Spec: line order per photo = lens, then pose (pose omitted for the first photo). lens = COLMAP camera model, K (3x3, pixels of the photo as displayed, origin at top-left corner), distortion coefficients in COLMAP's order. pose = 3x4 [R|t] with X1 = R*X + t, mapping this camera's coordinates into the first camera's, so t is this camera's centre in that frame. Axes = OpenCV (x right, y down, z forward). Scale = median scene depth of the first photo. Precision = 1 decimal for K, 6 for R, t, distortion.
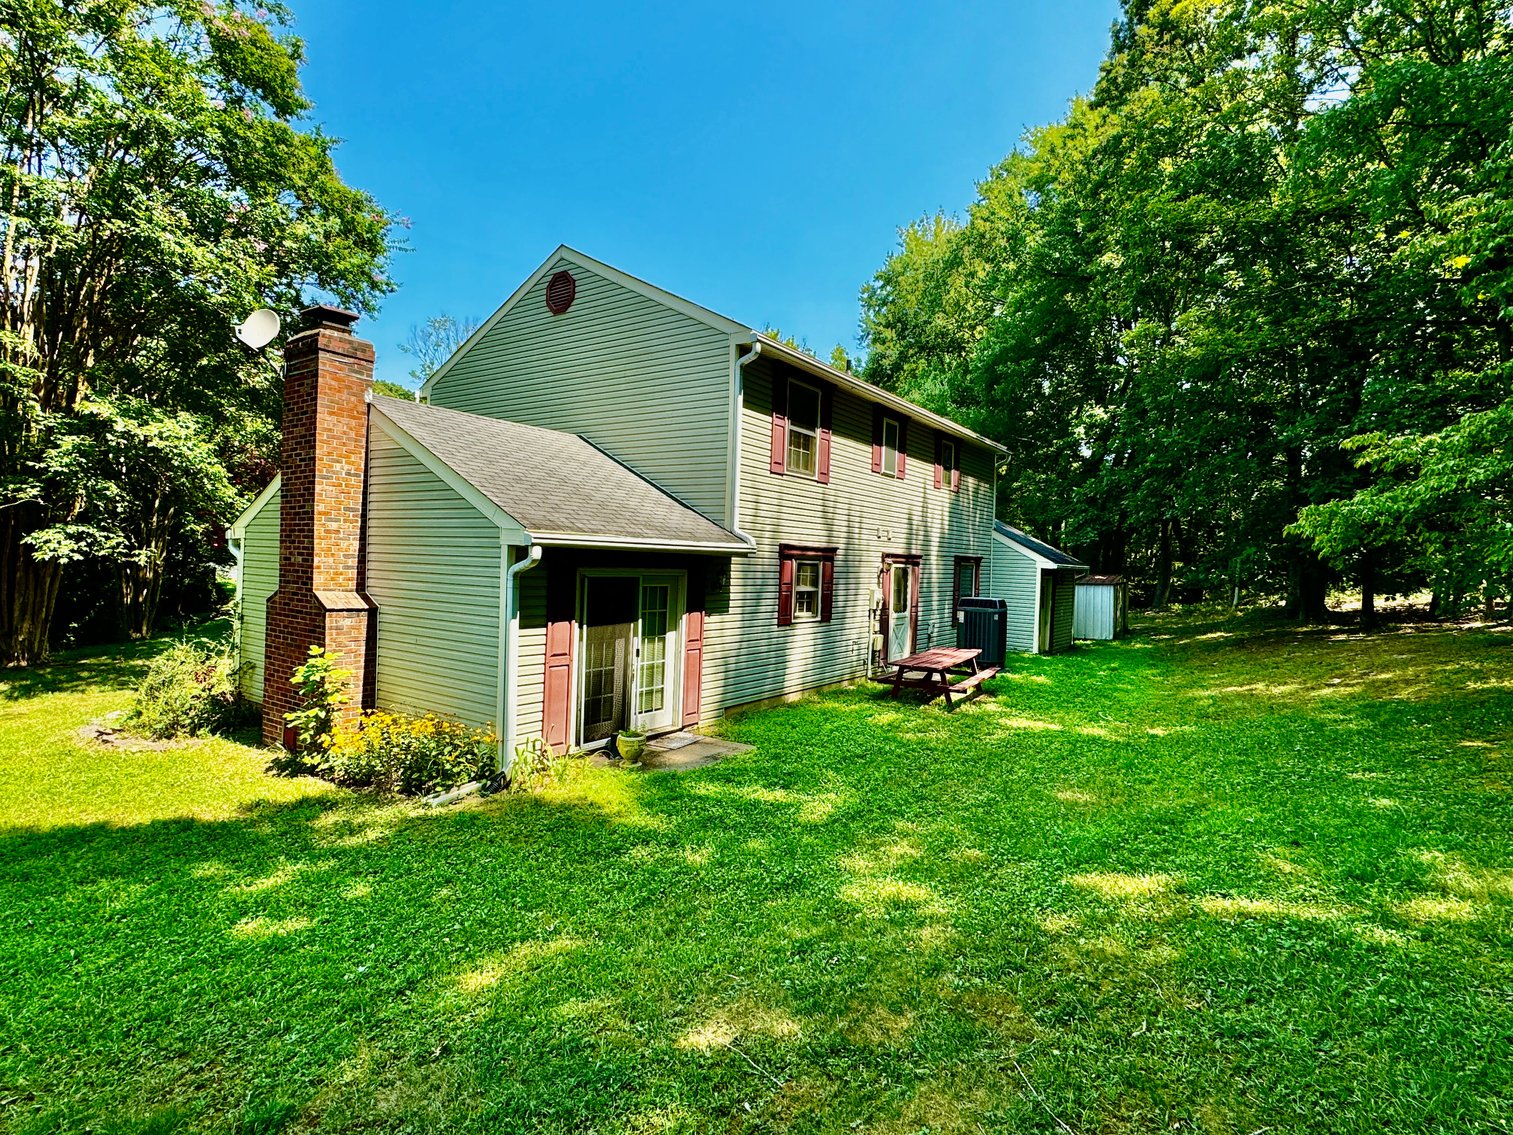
lens RADIAL K [[765.4, 0, 756.9], [0, 765.4, 564.1], [0, 0, 1]] dist [-0.013118, -0.000346]
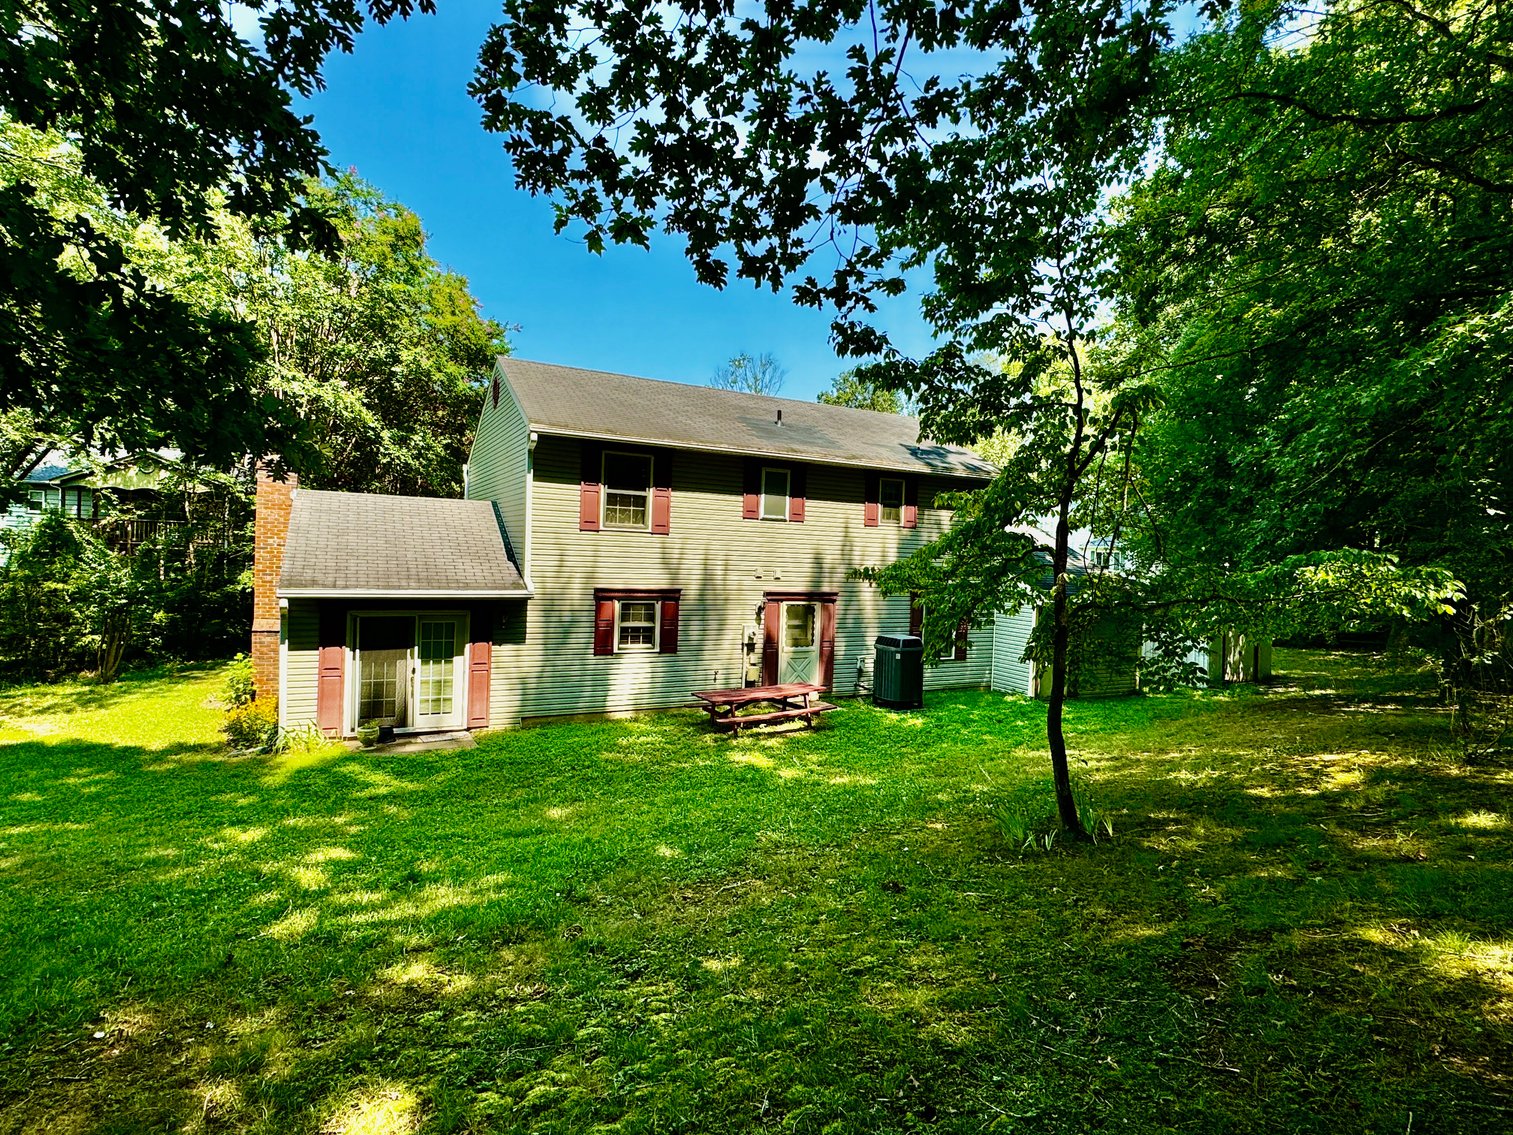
lens RADIAL K [[765.4, 0, 760.4], [0, 765.4, 569.8], [0, 0, 1]] dist [-0.013118, -0.000346]
pose [[0.893185, 0.007488, -0.449627, 0.859935], [-0.007992, 0.999968, 0.000776, -0.061542], [0.449618, 0.002900, 0.893216, 0.033953]]
